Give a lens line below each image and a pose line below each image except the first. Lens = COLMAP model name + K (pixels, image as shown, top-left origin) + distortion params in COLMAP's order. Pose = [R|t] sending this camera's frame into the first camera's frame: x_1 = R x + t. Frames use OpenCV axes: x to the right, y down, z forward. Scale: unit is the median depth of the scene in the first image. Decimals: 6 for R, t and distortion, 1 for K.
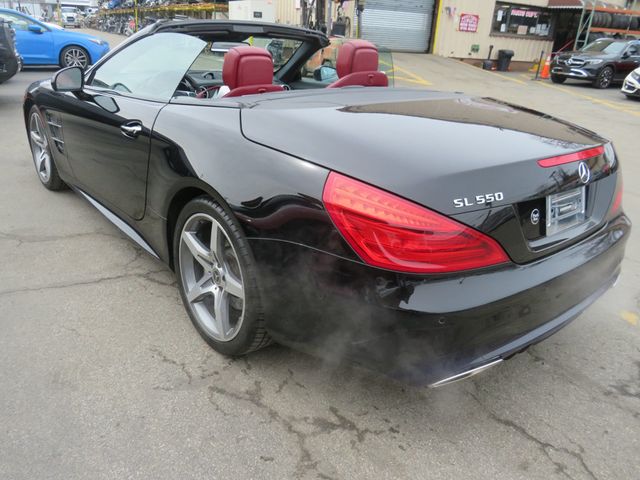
lens RADIAL K [[517.8, 0, 320.0], [0, 517.8, 240.0], [0, 0, 1]] dist [-0.011976, -0.006013]
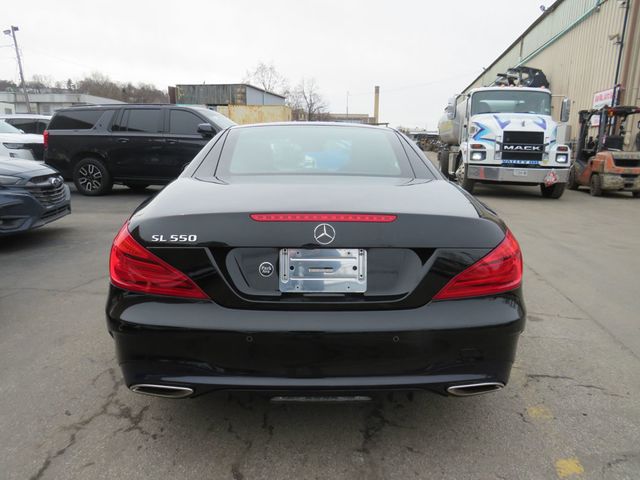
lens RADIAL K [[463.6, 0, 308.5], [0, 463.6, 242.4], [0, 0, 1]] dist [-0.030639, 0.001615]
pose [[0.773854, 0.083594, -0.627823, 0.116348], [-0.207746, 0.969913, -0.126925, 0.000225], [0.598324, 0.228649, 0.767938, 0.035064]]
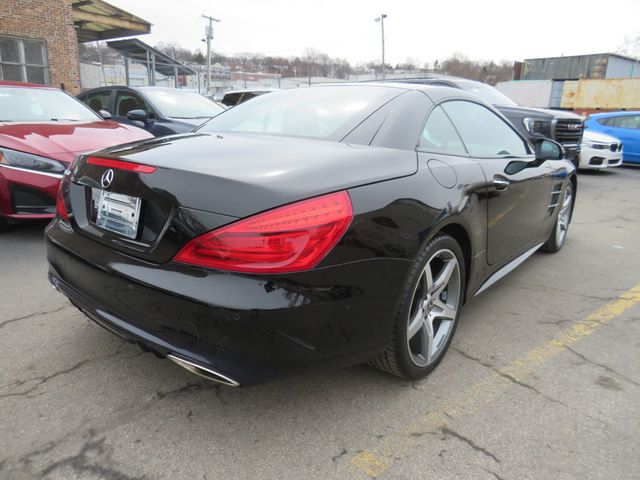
lens RADIAL K [[458.3, 0, 307.1], [0, 458.3, 253.6], [0, 0, 1]] dist [-0.029861, 0.001167]
pose [[0.151217, 0.231495, -0.961012, 0.169855], [-0.387853, 0.908126, 0.157726, -0.033461], [0.909232, 0.348881, 0.227110, 0.136844]]
